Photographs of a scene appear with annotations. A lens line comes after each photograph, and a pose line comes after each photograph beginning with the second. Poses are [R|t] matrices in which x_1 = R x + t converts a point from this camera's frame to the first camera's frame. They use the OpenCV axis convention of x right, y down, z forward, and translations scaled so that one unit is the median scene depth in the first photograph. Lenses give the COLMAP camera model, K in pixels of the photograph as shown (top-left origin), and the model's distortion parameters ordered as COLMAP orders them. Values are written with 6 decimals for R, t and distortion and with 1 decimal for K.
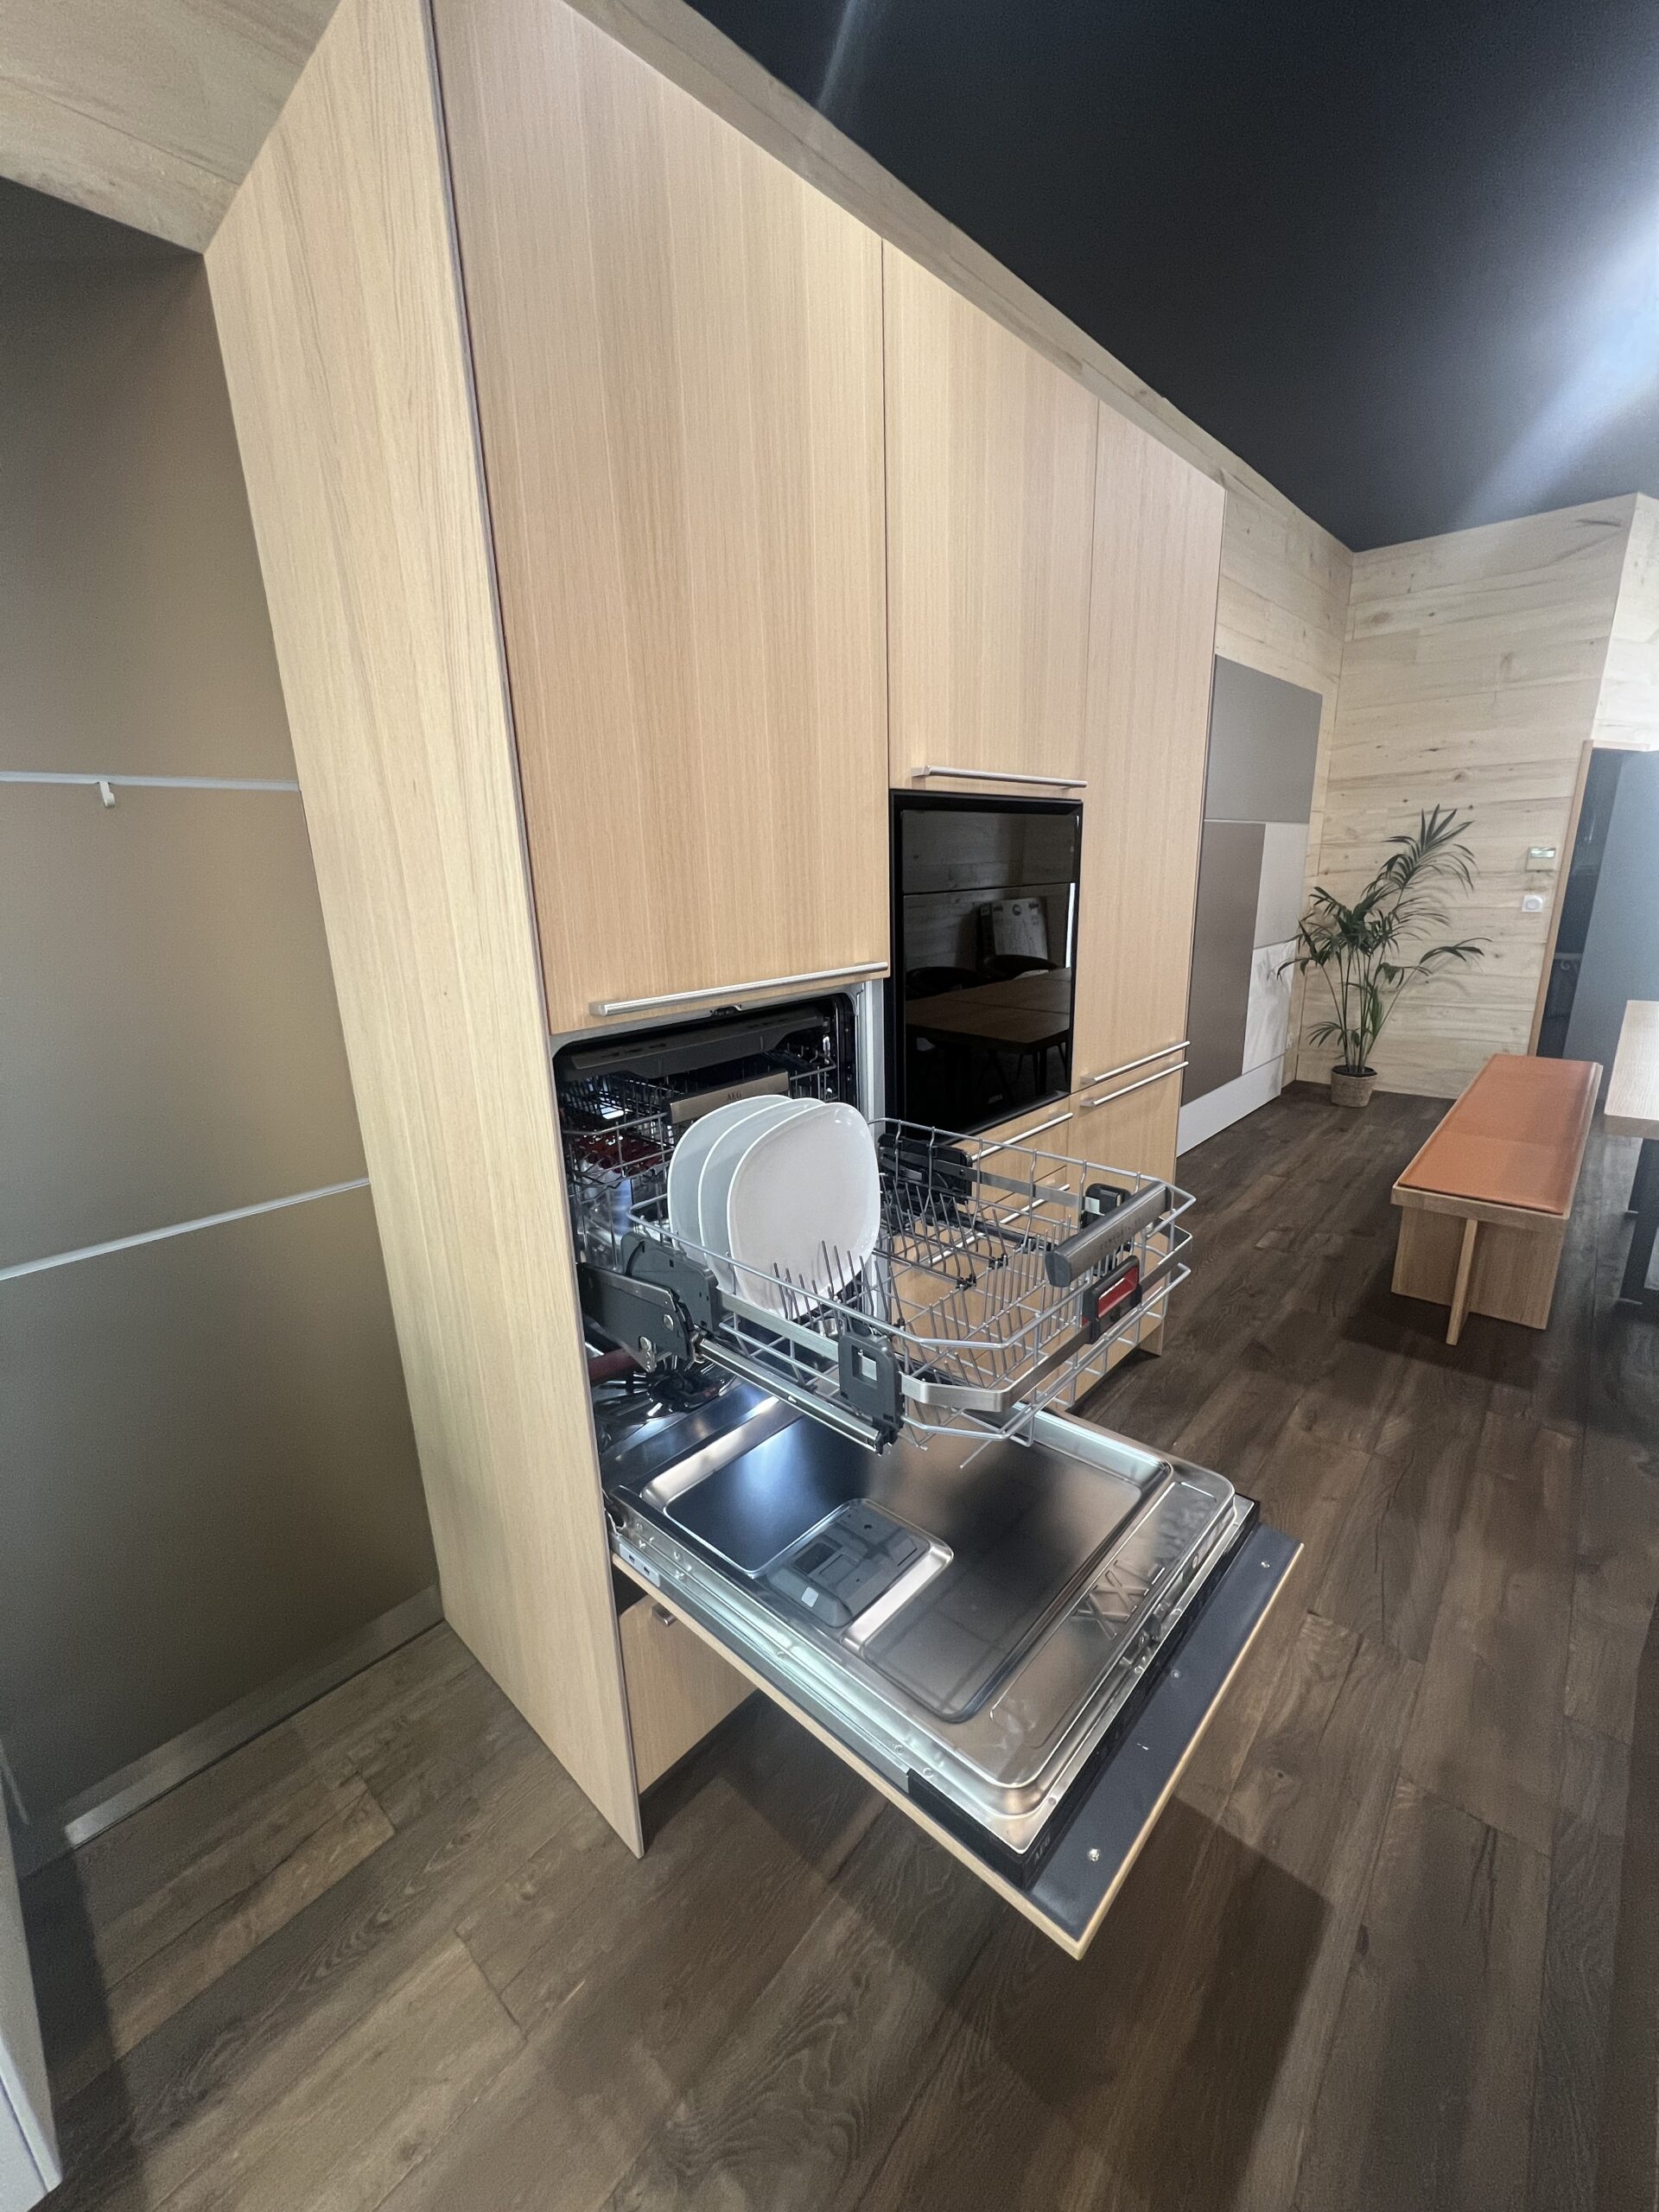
lens RADIAL K [[879.5, 0, 829.5], [0, 879.5, 1106.0], [0, 0, 1]] dist [-0.001561, -0.000314]
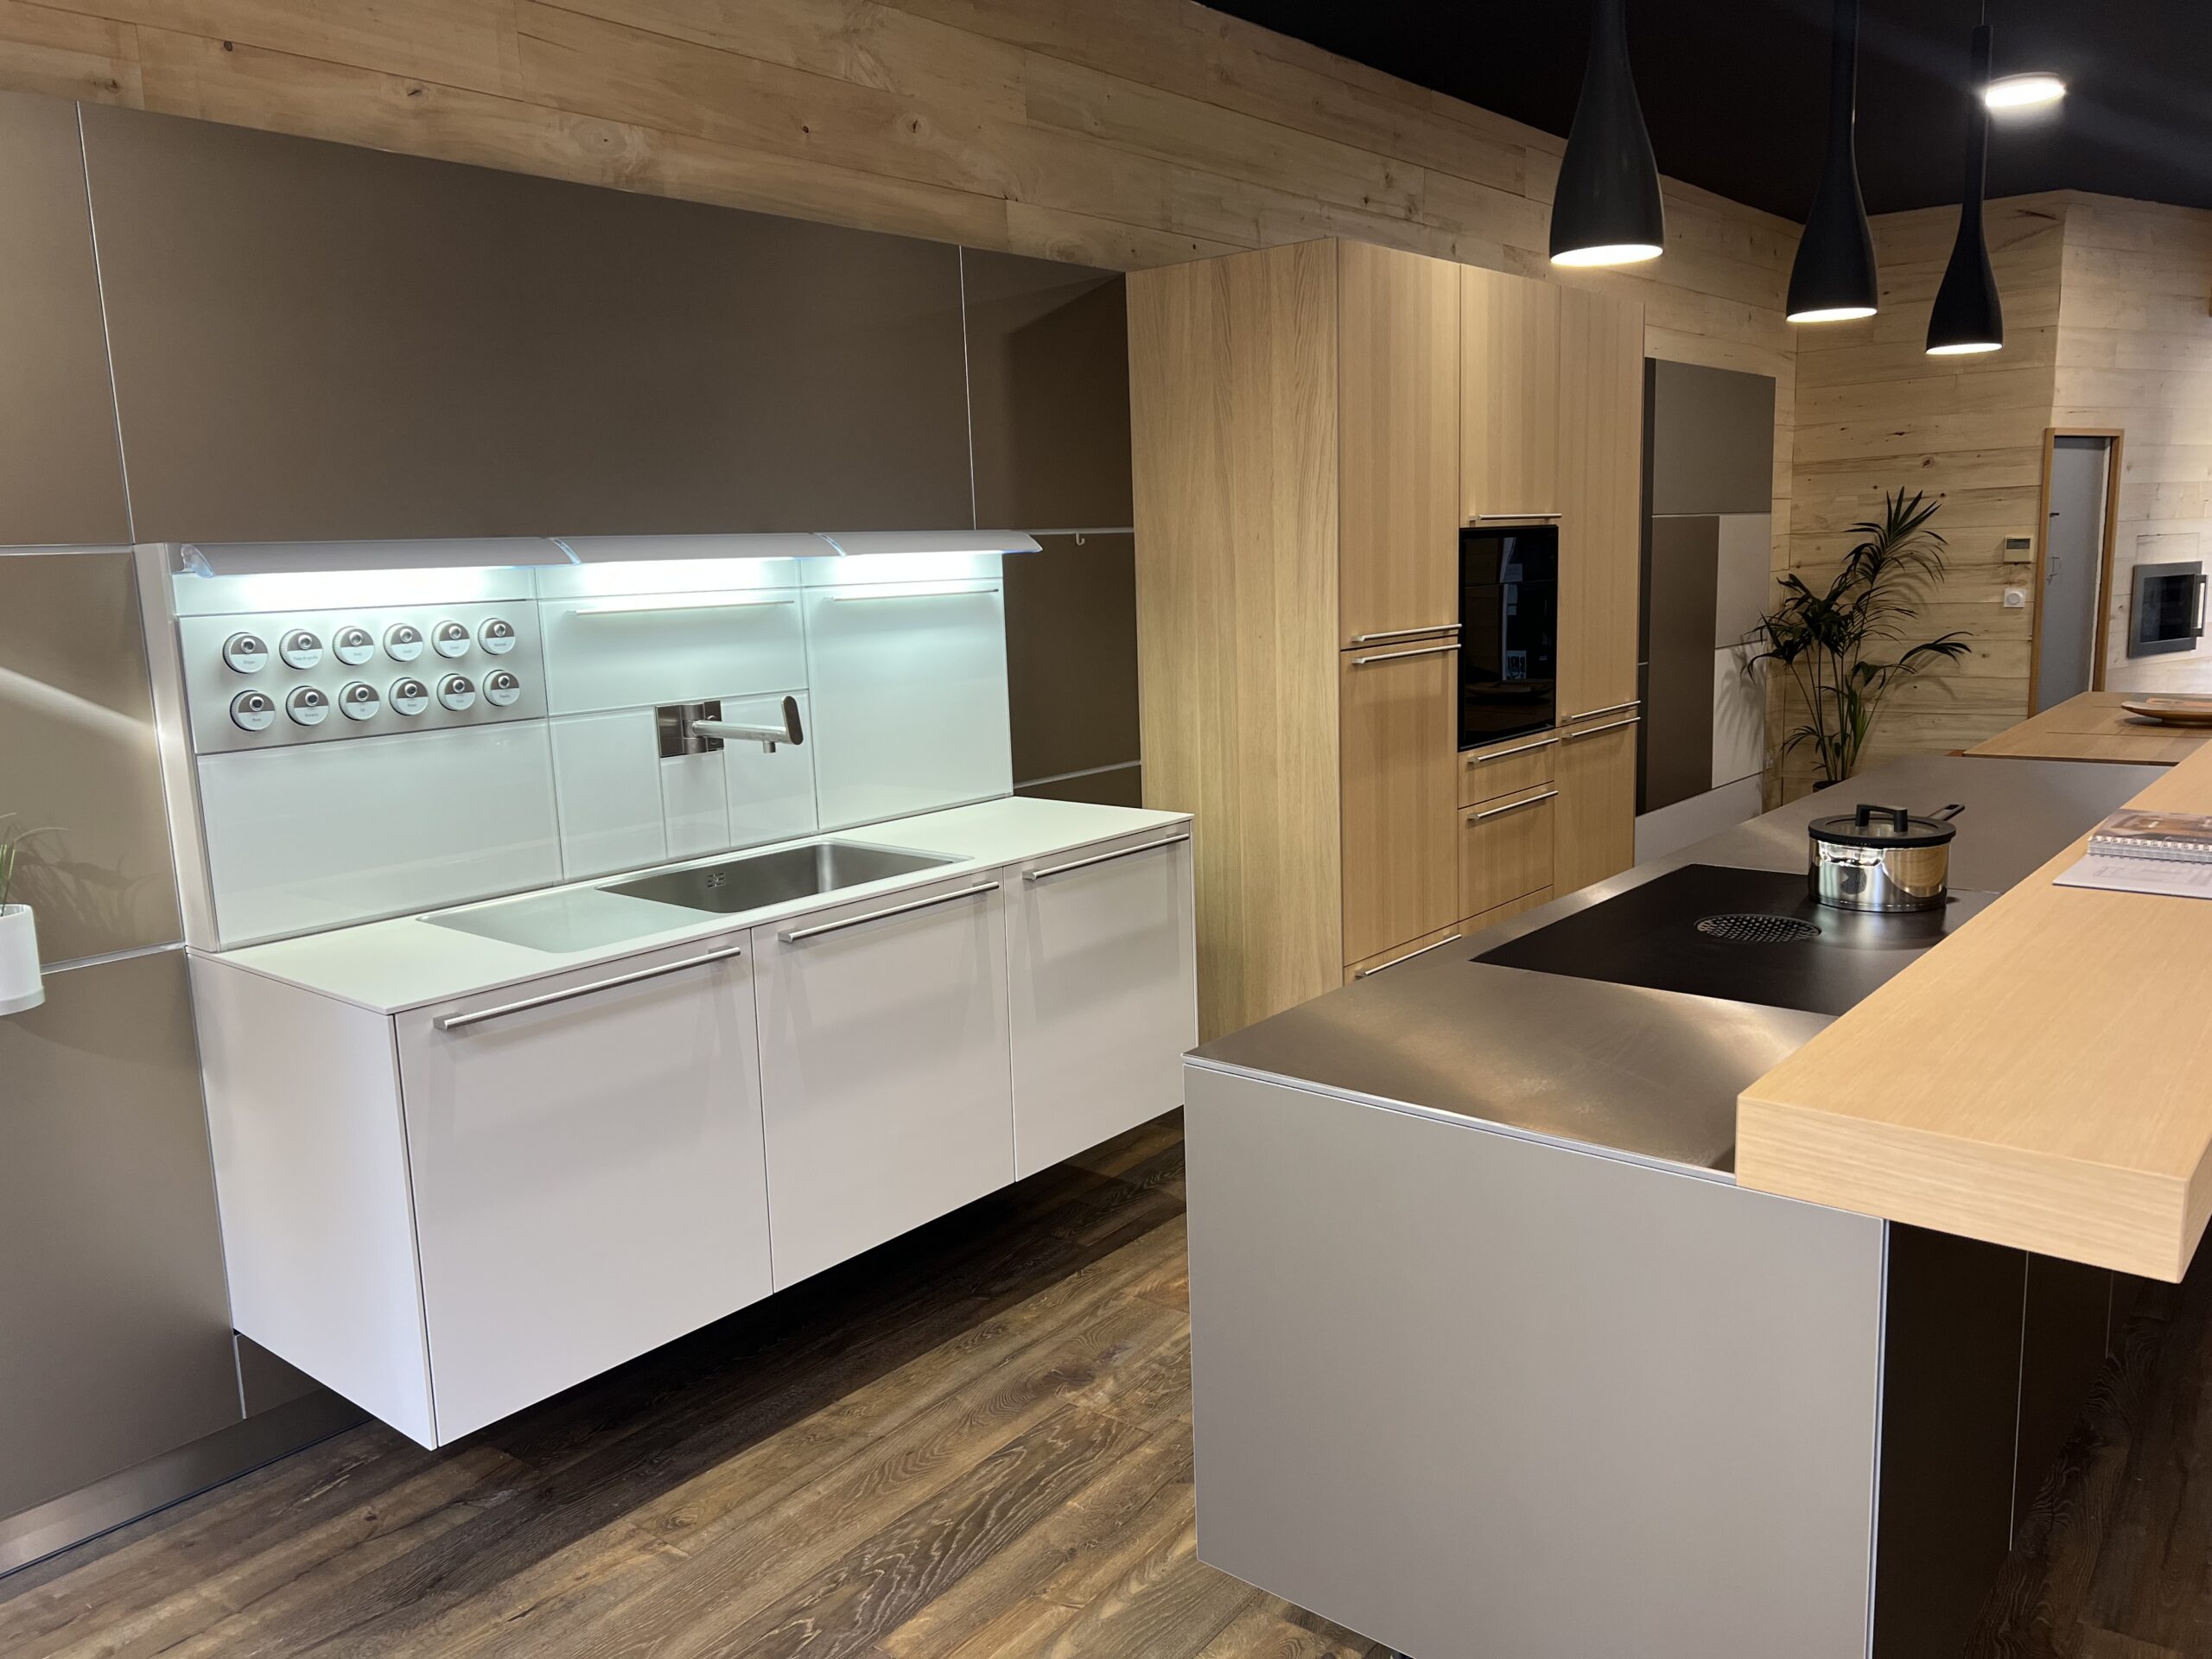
lens RADIAL K [[1653.2, 0, 1106.0], [0, 1653.2, 829.5], [0, 0, 1]] dist [0.047719, -0.047272]
pose [[0.998238, -0.013651, 0.057744, -0.268765], [0.019405, 0.994768, -0.100300, 0.180281], [-0.056073, 0.101244, 0.993280, -0.707943]]
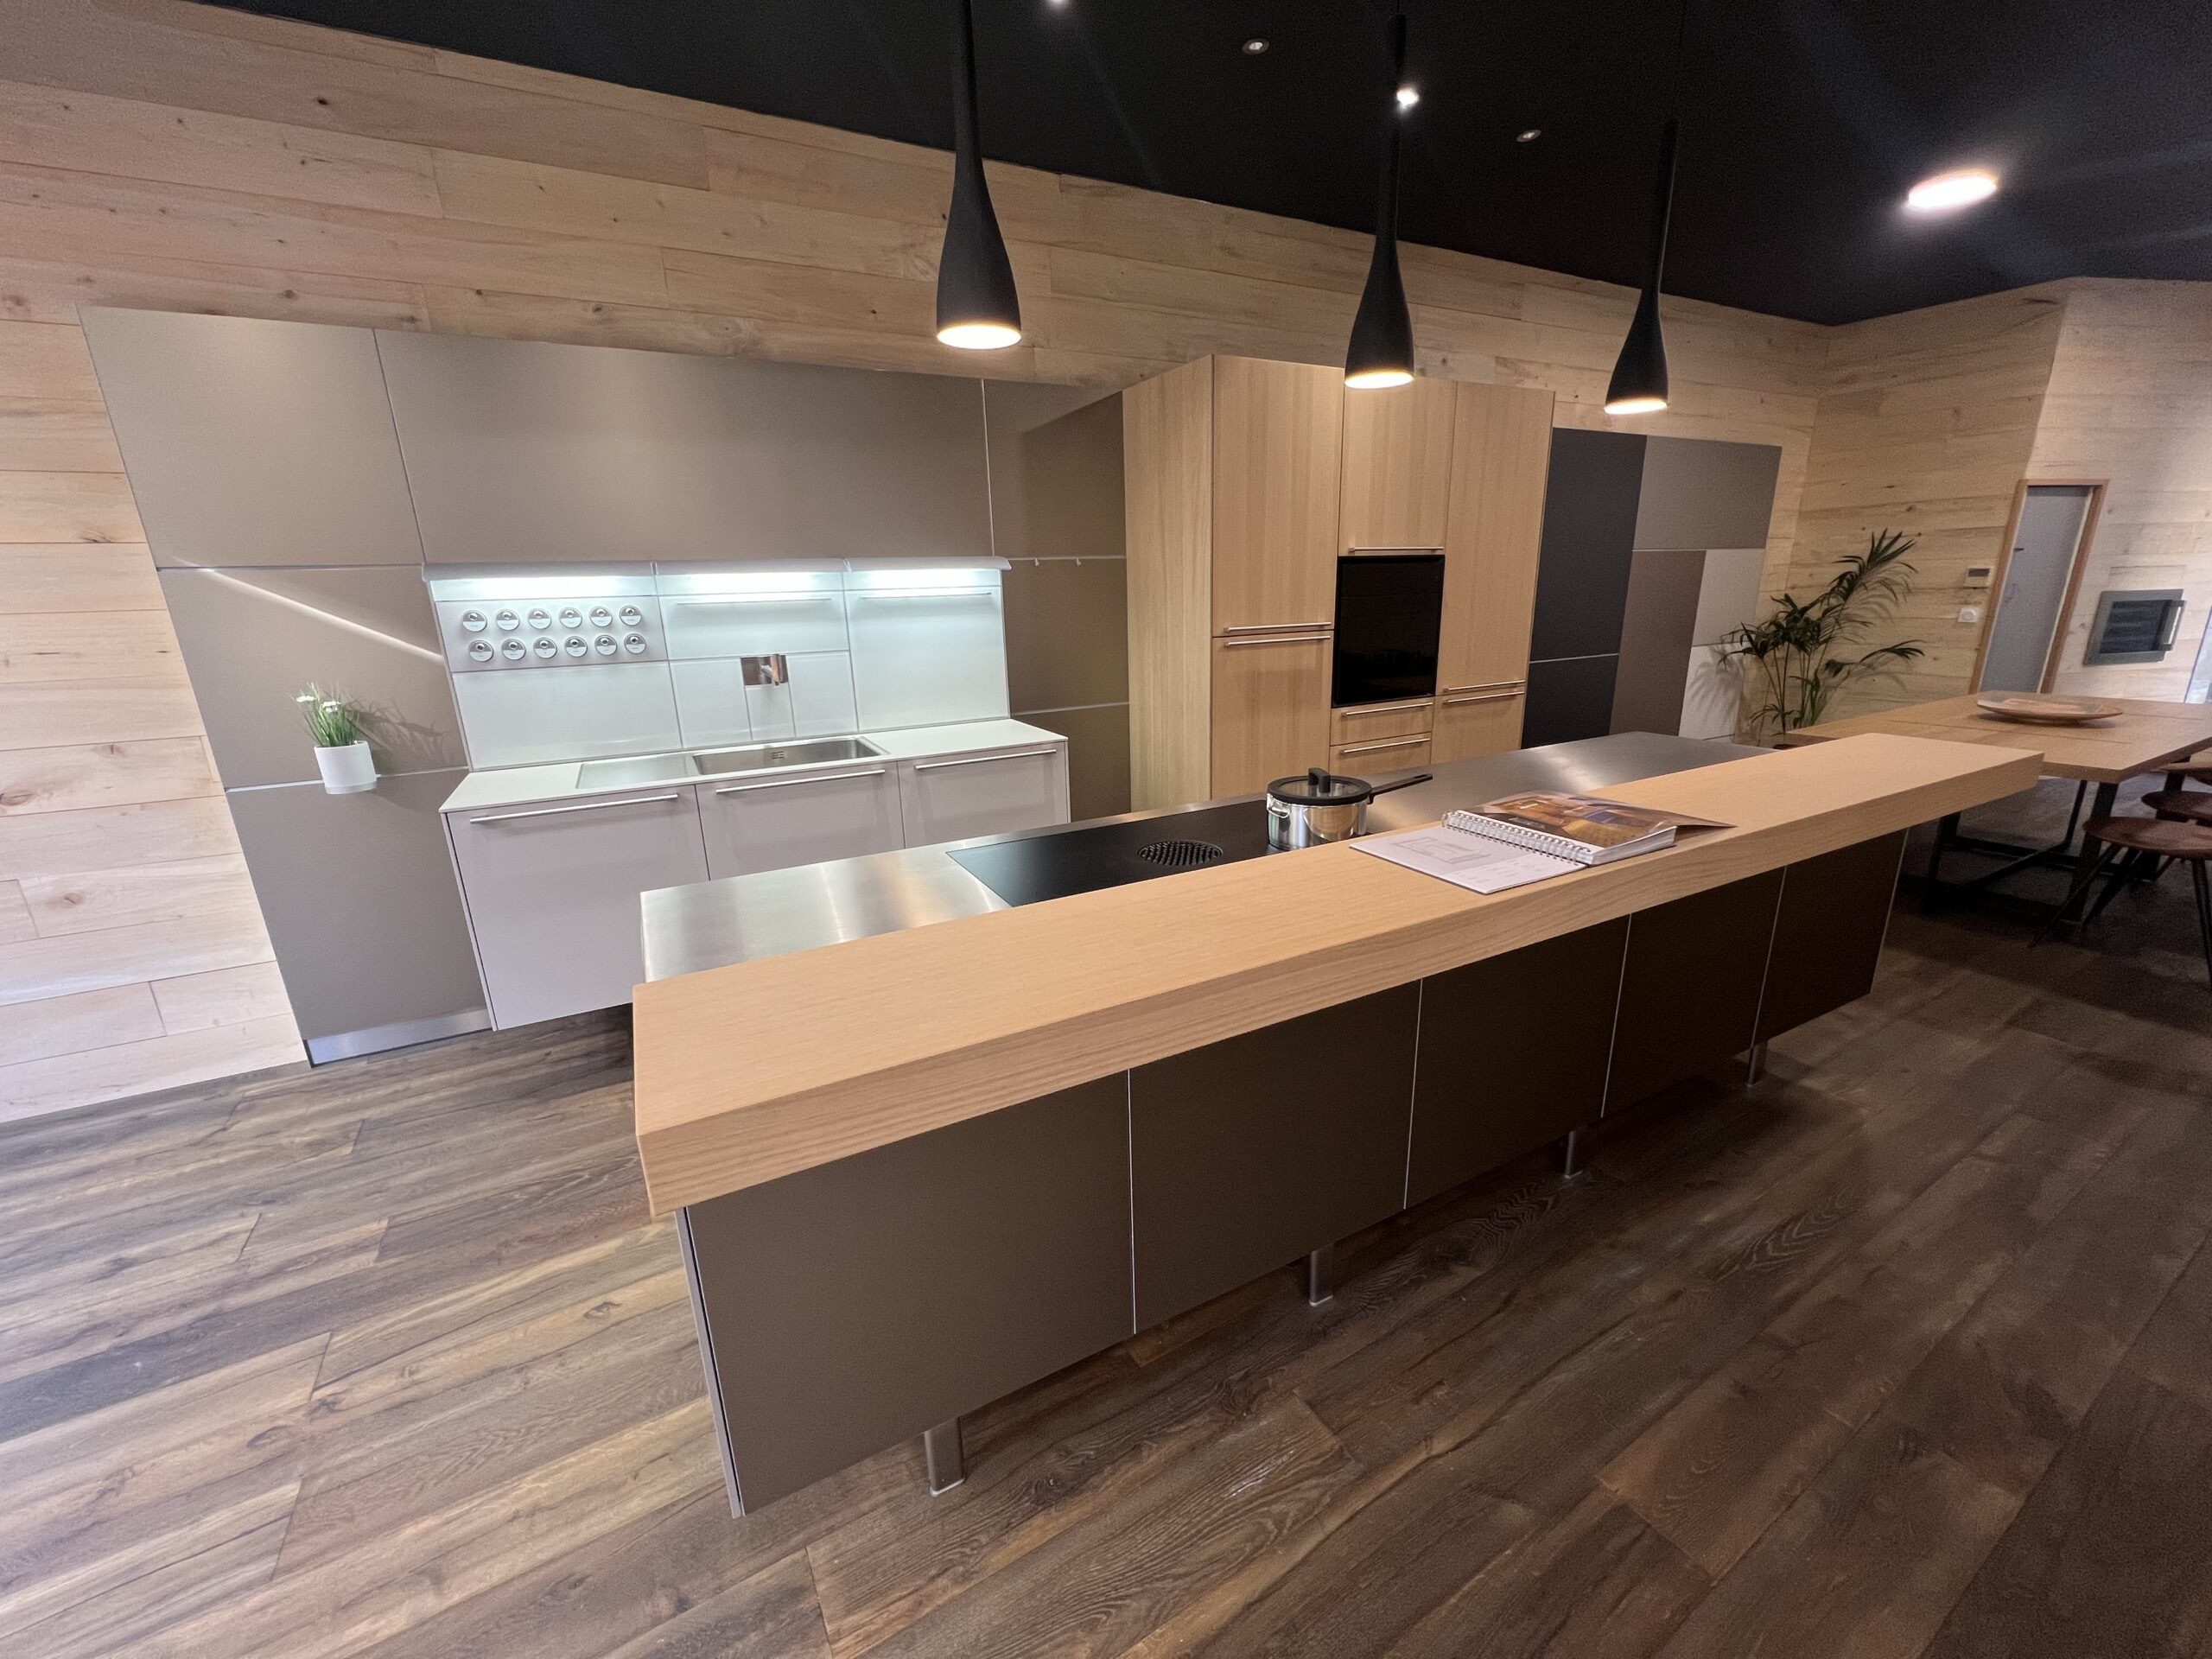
lens RADIAL K [[879.5, 0, 1113.9], [0, 879.5, 834.8], [0, 0, 1]] dist [-0.001561, -0.000314]
pose [[0.946908, 0.092973, -0.307769, 0.101750], [-0.086612, 0.995652, 0.034295, 0.139265], [0.309620, -0.005817, 0.950843, -0.545551]]
